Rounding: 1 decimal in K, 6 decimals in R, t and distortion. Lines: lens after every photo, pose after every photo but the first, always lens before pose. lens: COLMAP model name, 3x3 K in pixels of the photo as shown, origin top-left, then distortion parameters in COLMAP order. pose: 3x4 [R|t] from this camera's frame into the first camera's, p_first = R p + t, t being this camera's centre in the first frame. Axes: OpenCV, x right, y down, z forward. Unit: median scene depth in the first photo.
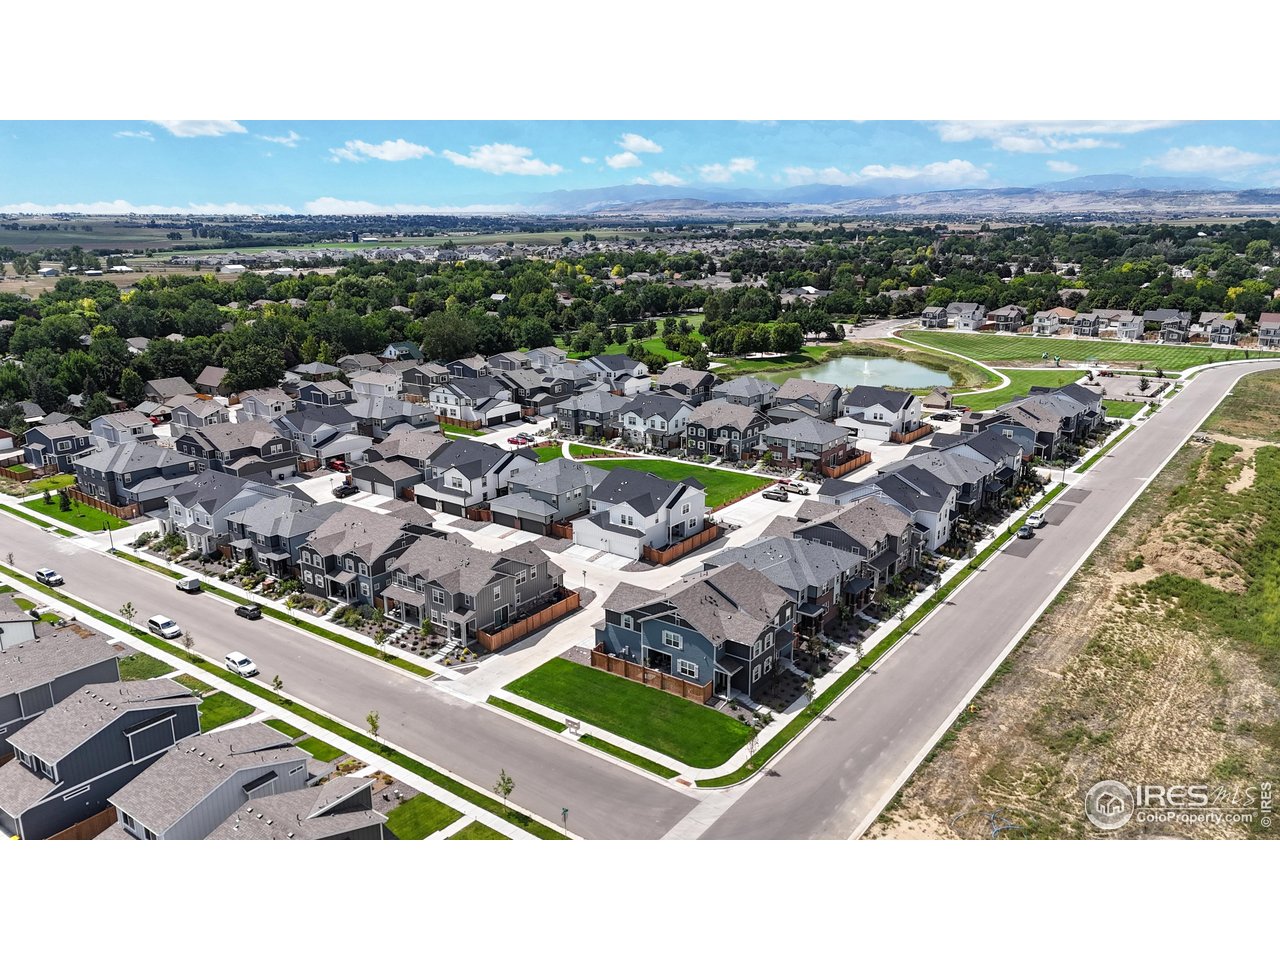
lens RADIAL K [[944.5, 0, 640.0], [0, 944.5, 480.0], [0, 0, 1]] dist [0.089729, -0.079907]
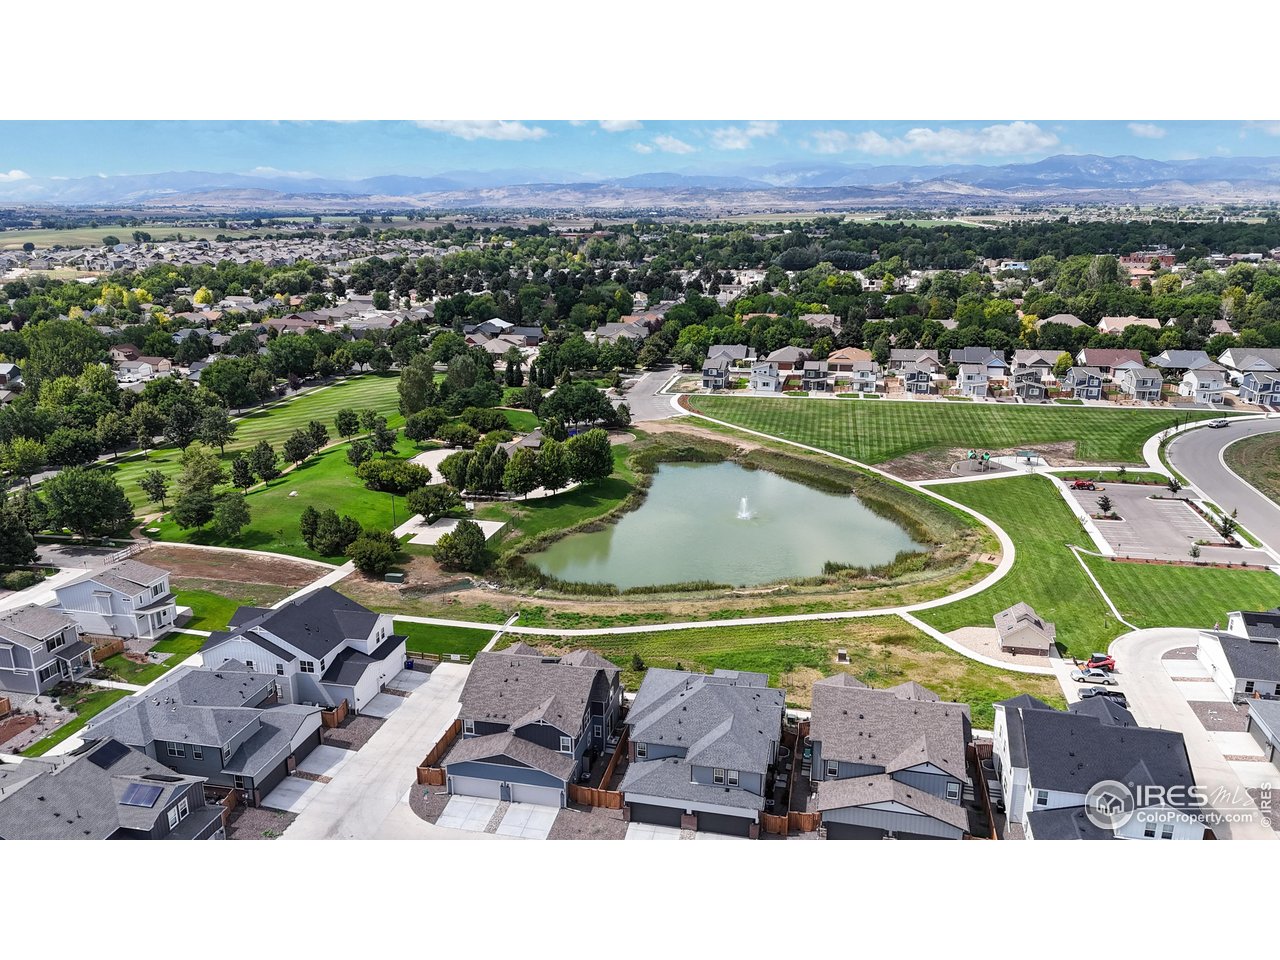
lens RADIAL K [[944.5, 0, 640.0], [0, 944.5, 480.0], [0, 0, 1]] dist [0.089729, -0.079907]
pose [[0.914793, -0.116312, 0.386814, -0.010949], [0.113351, 0.993085, 0.030545, -0.039964], [-0.387692, 0.015903, 0.921652, 0.121632]]
